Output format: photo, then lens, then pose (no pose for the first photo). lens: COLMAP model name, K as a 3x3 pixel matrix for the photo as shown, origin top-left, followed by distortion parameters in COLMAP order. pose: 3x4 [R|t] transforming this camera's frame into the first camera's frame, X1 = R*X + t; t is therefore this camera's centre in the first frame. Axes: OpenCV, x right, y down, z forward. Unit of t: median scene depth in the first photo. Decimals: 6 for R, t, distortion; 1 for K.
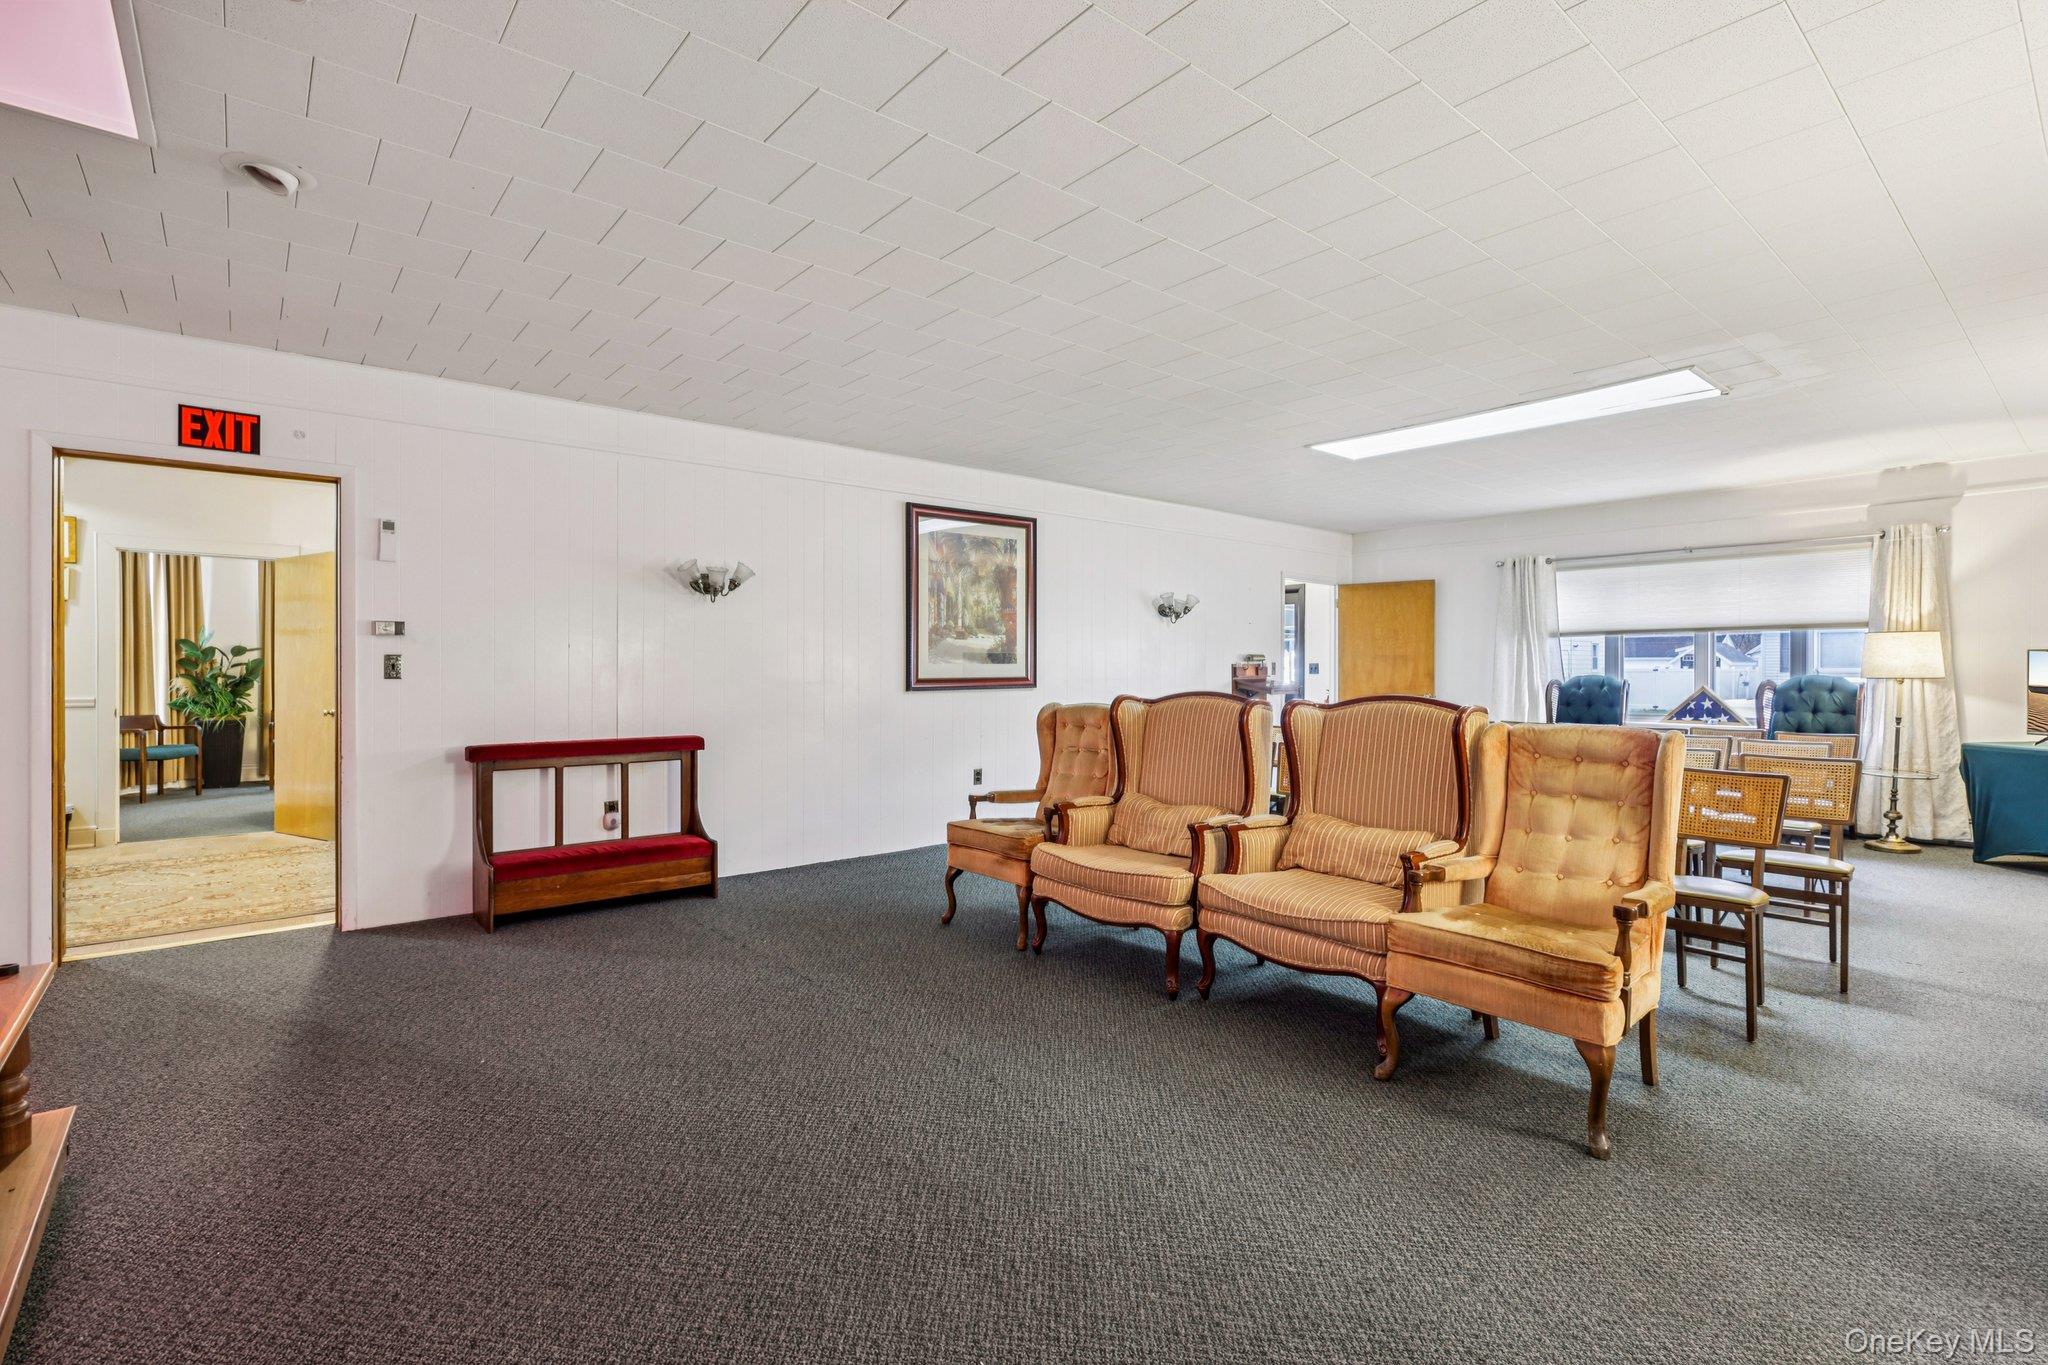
lens RADIAL K [[940.5, 0, 1020.9], [0, 940.5, 675.4], [0, 0, 1]] dist [-0.004119, -0.000127]
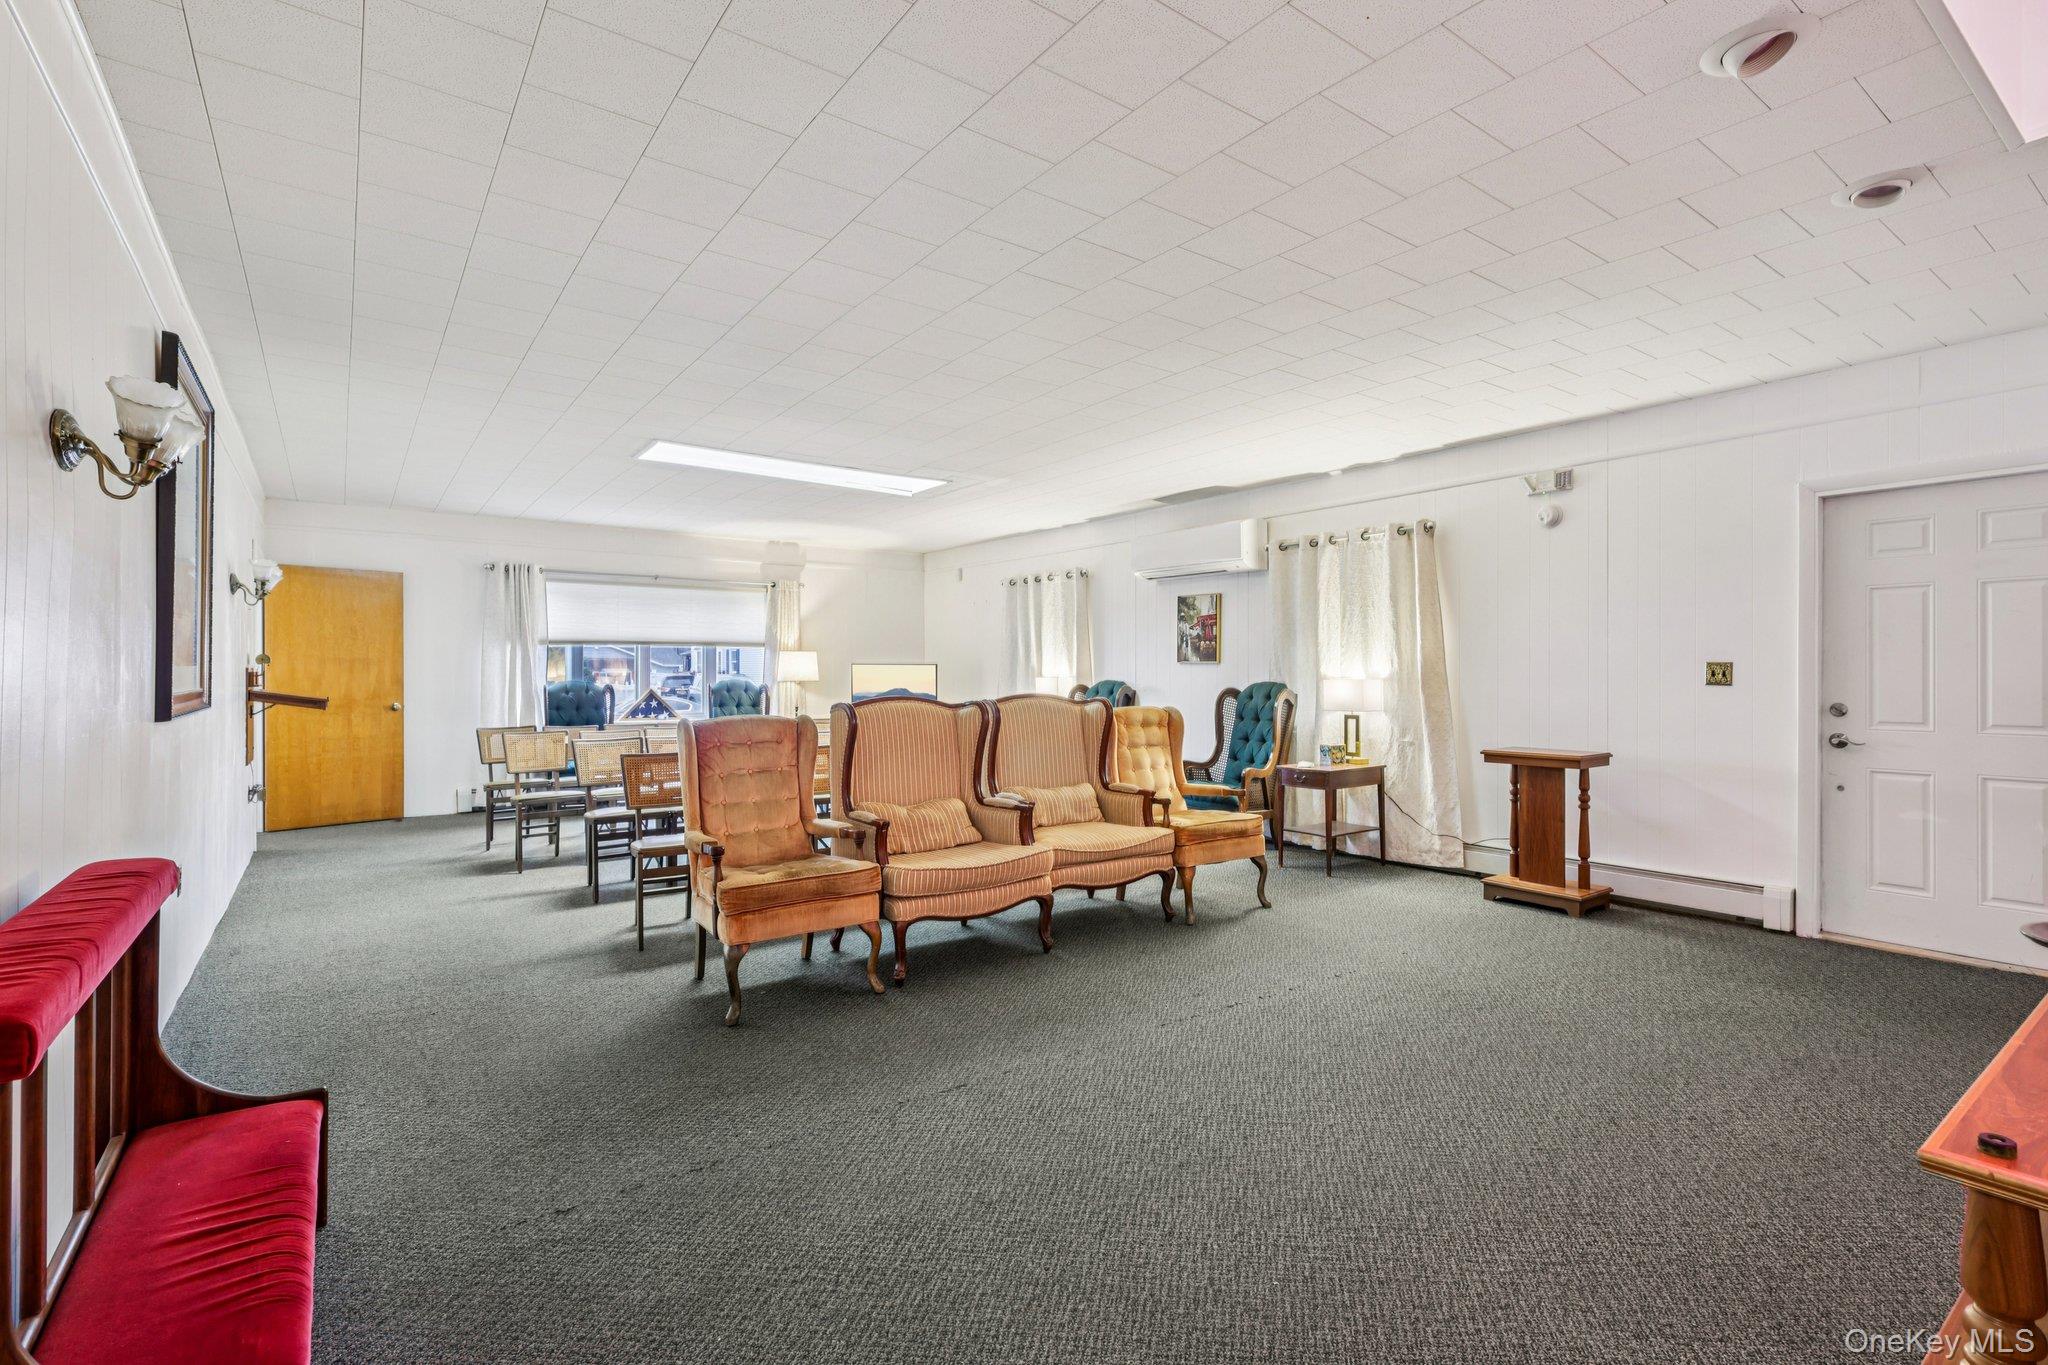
lens RADIAL K [[940.5, 0, 1029.2], [0, 940.5, 678.0], [0, 0, 1]] dist [-0.004119, -0.000127]
pose [[0.061377, -0.002666, 0.998111, -0.577309], [0.006325, 0.999977, 0.002282, -0.003320], [-0.998095, 0.006173, 0.061392, 0.531595]]
